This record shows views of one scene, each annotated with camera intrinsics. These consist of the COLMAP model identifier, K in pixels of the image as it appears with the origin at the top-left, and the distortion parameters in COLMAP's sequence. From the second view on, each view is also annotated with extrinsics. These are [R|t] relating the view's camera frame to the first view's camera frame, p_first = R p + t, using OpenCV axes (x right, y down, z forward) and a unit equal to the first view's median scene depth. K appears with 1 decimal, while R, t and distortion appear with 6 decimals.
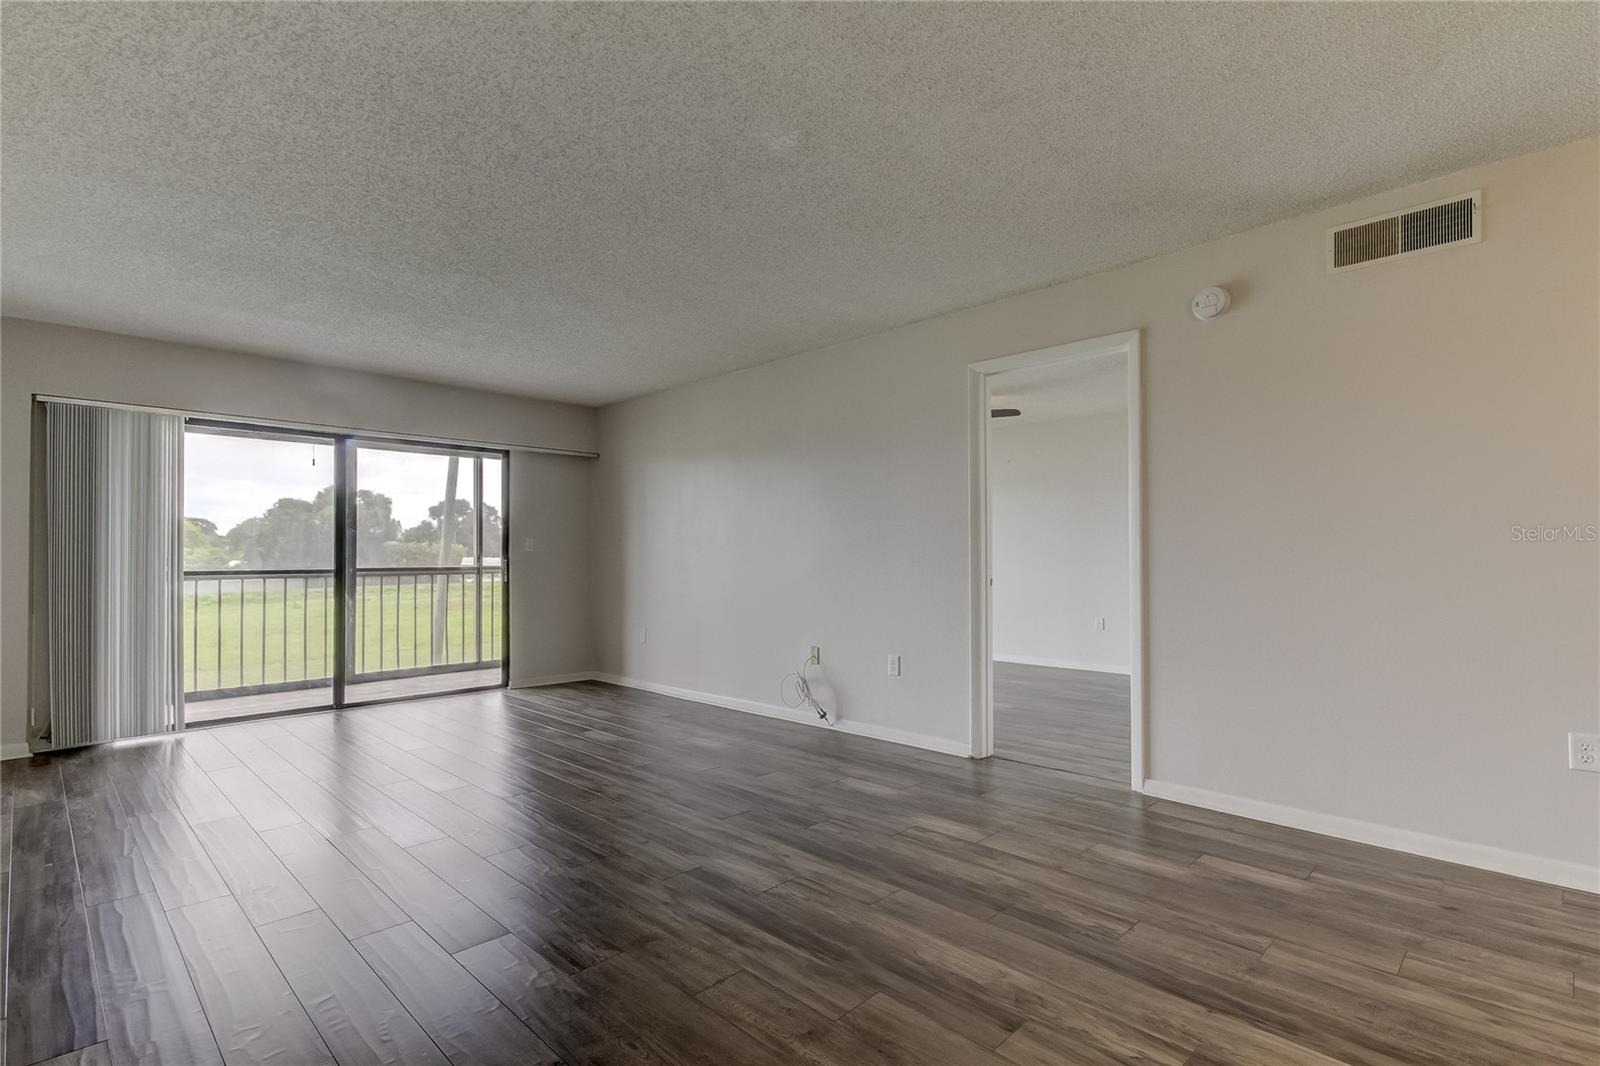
lens RADIAL K [[753.6, 0, 816.9], [0, 753.6, 569.0], [0, 0, 1]] dist [0.026281, -0.007910]
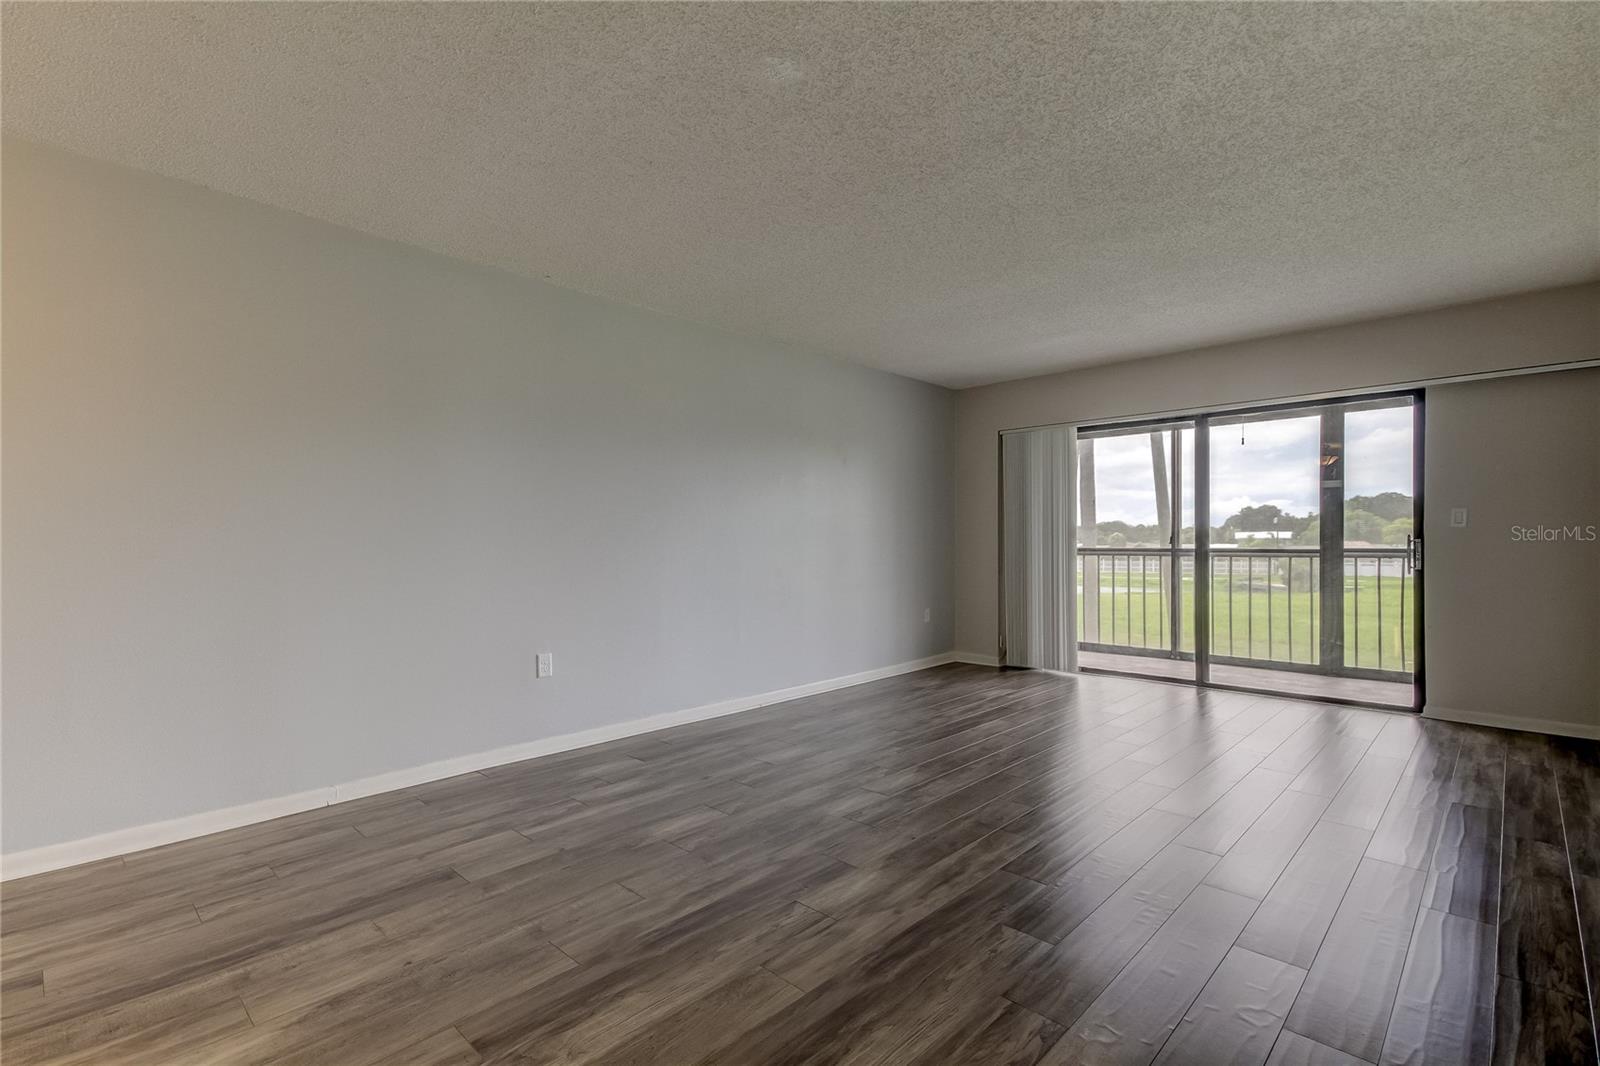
lens RADIAL K [[753.6, 0, 783.6], [0, 753.6, 559.6], [0, 0, 1]] dist [0.026281, -0.007910]
pose [[-0.002277, 0.032306, -0.999475, 0.382828], [-0.014836, 0.999367, 0.032336, -0.009070], [0.999887, 0.014901, -0.001796, 0.446965]]
